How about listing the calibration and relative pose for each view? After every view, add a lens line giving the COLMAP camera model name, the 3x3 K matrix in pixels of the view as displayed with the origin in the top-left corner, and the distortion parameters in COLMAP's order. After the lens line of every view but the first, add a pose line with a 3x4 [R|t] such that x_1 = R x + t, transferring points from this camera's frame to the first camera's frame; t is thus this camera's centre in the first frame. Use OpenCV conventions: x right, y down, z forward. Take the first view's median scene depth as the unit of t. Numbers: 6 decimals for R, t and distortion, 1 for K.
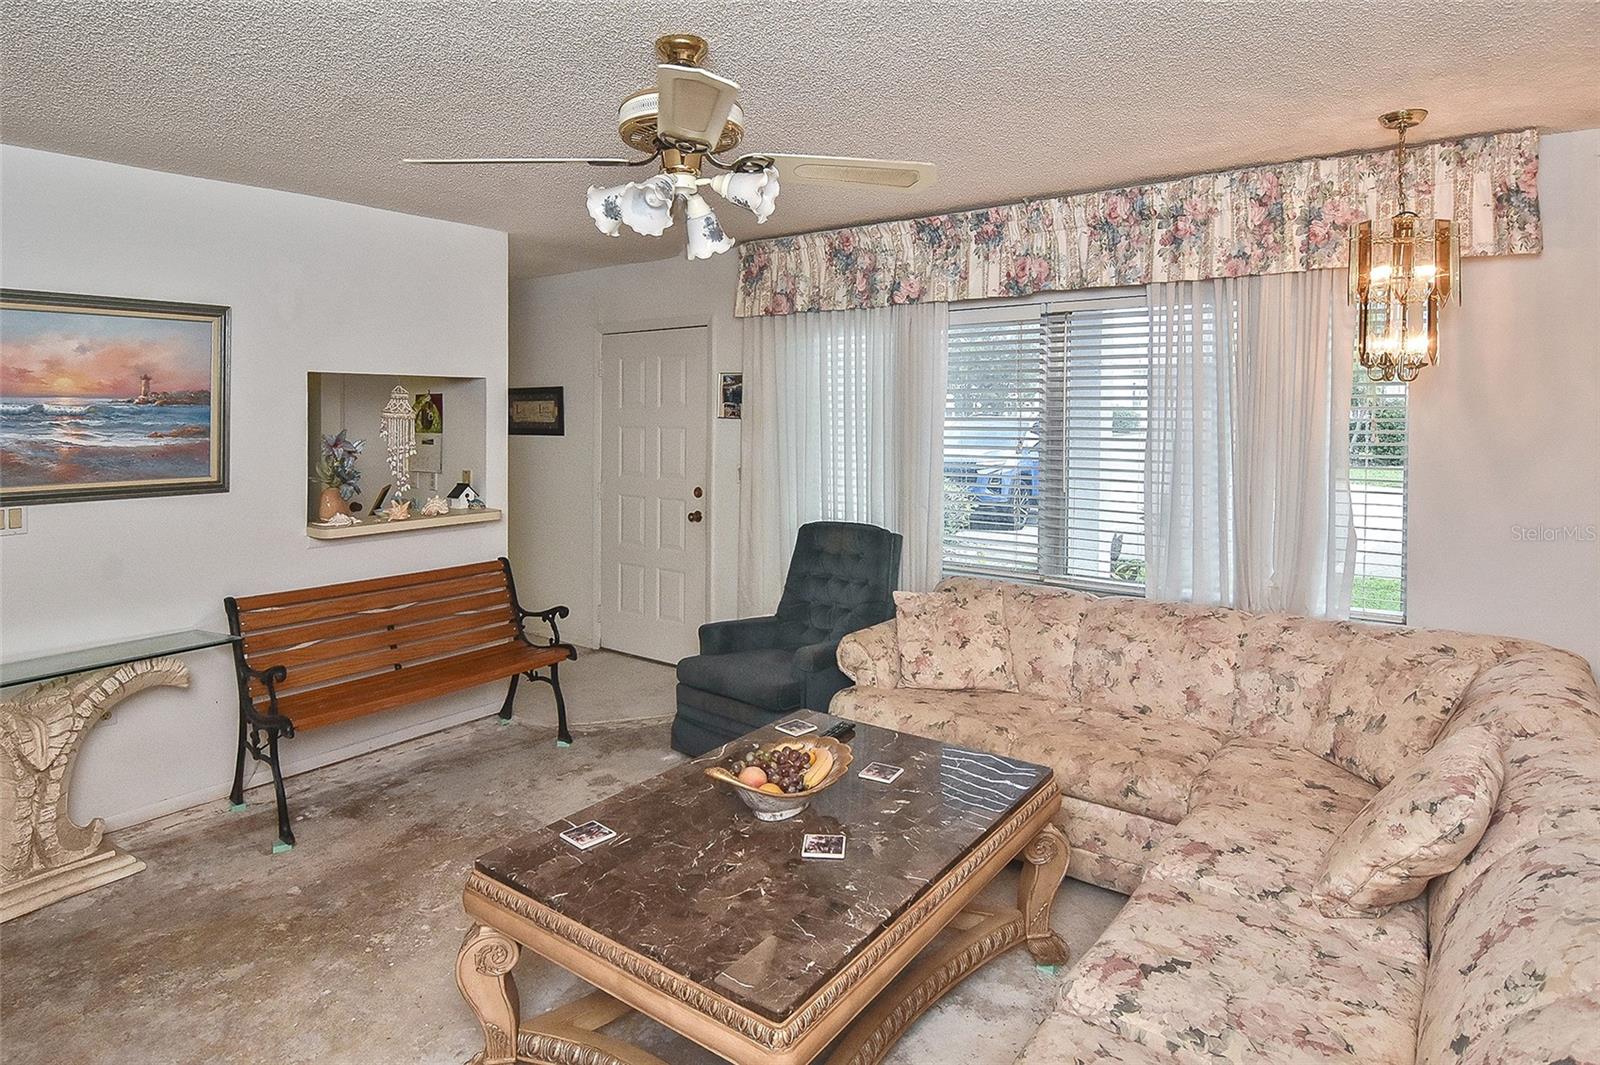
lens RADIAL K [[910.3, 0, 796.8], [0, 910.3, 432.3], [0, 0, 1]] dist [-0.001478, -0.000291]
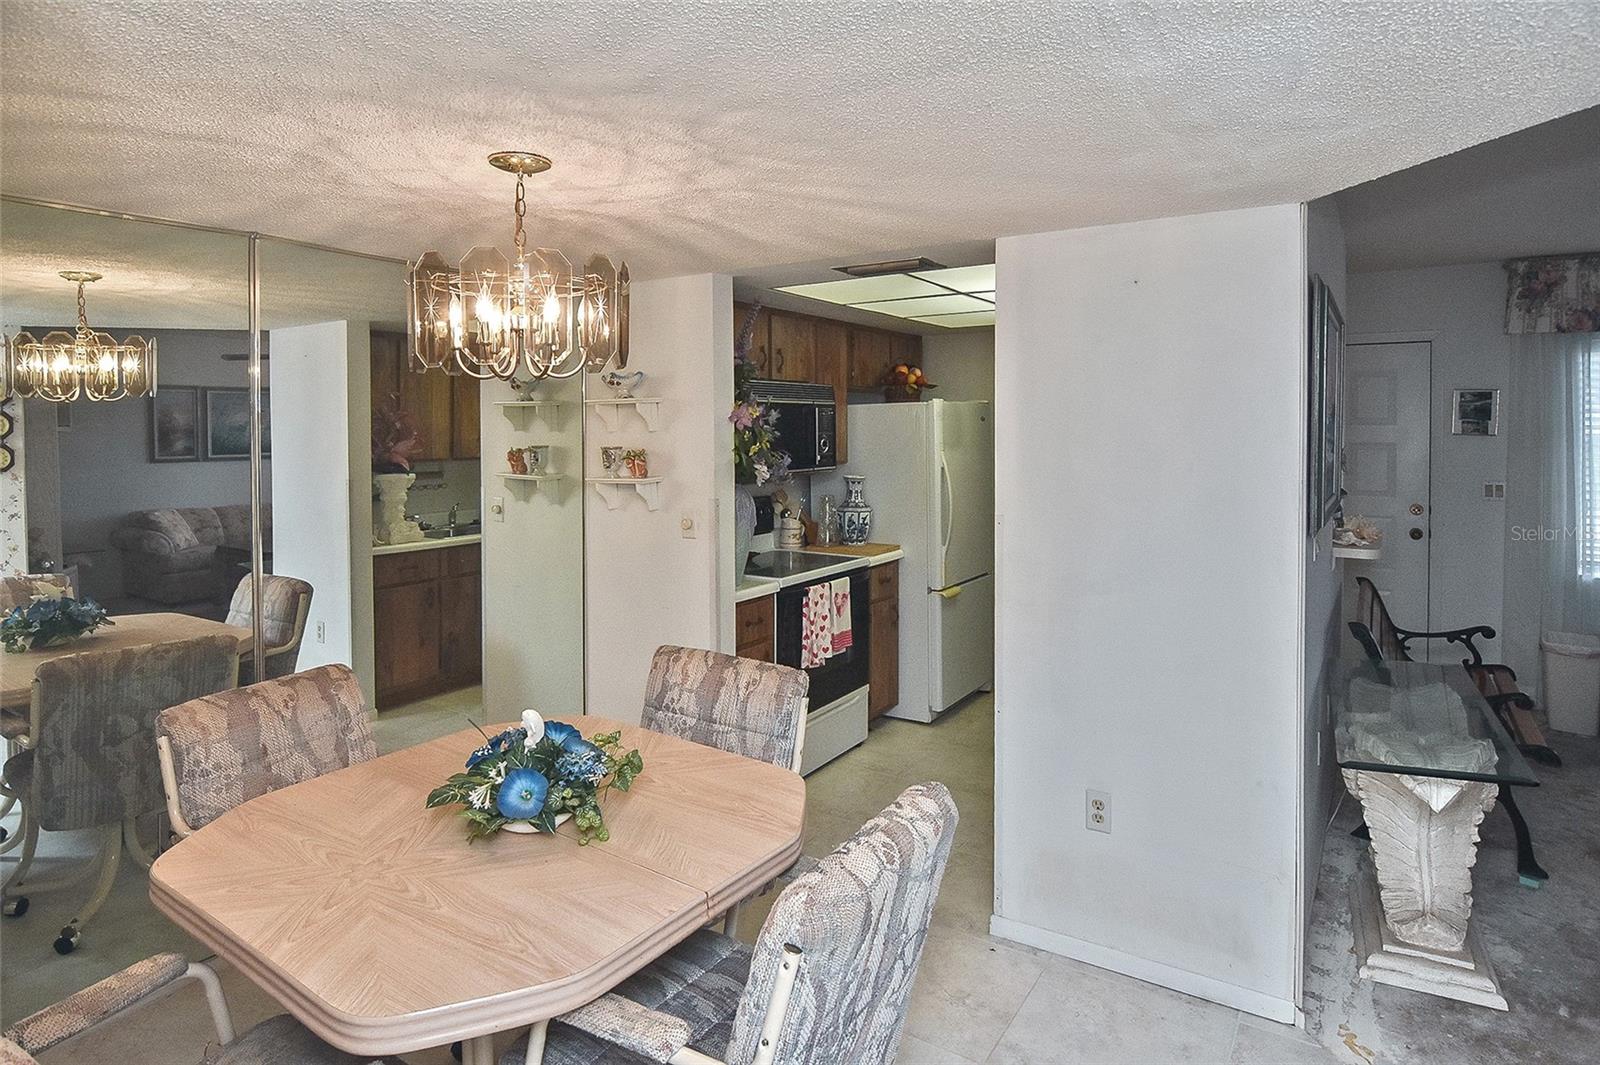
lens RADIAL K [[910.3, 0, 796.8], [0, 910.3, 432.3], [0, 0, 1]] dist [-0.001478, -0.000291]
pose [[0.998471, -0.004581, 0.055090, -0.920842], [0.005577, 0.999823, -0.017942, -0.004795], [-0.054998, 0.018222, 0.998320, 0.047532]]
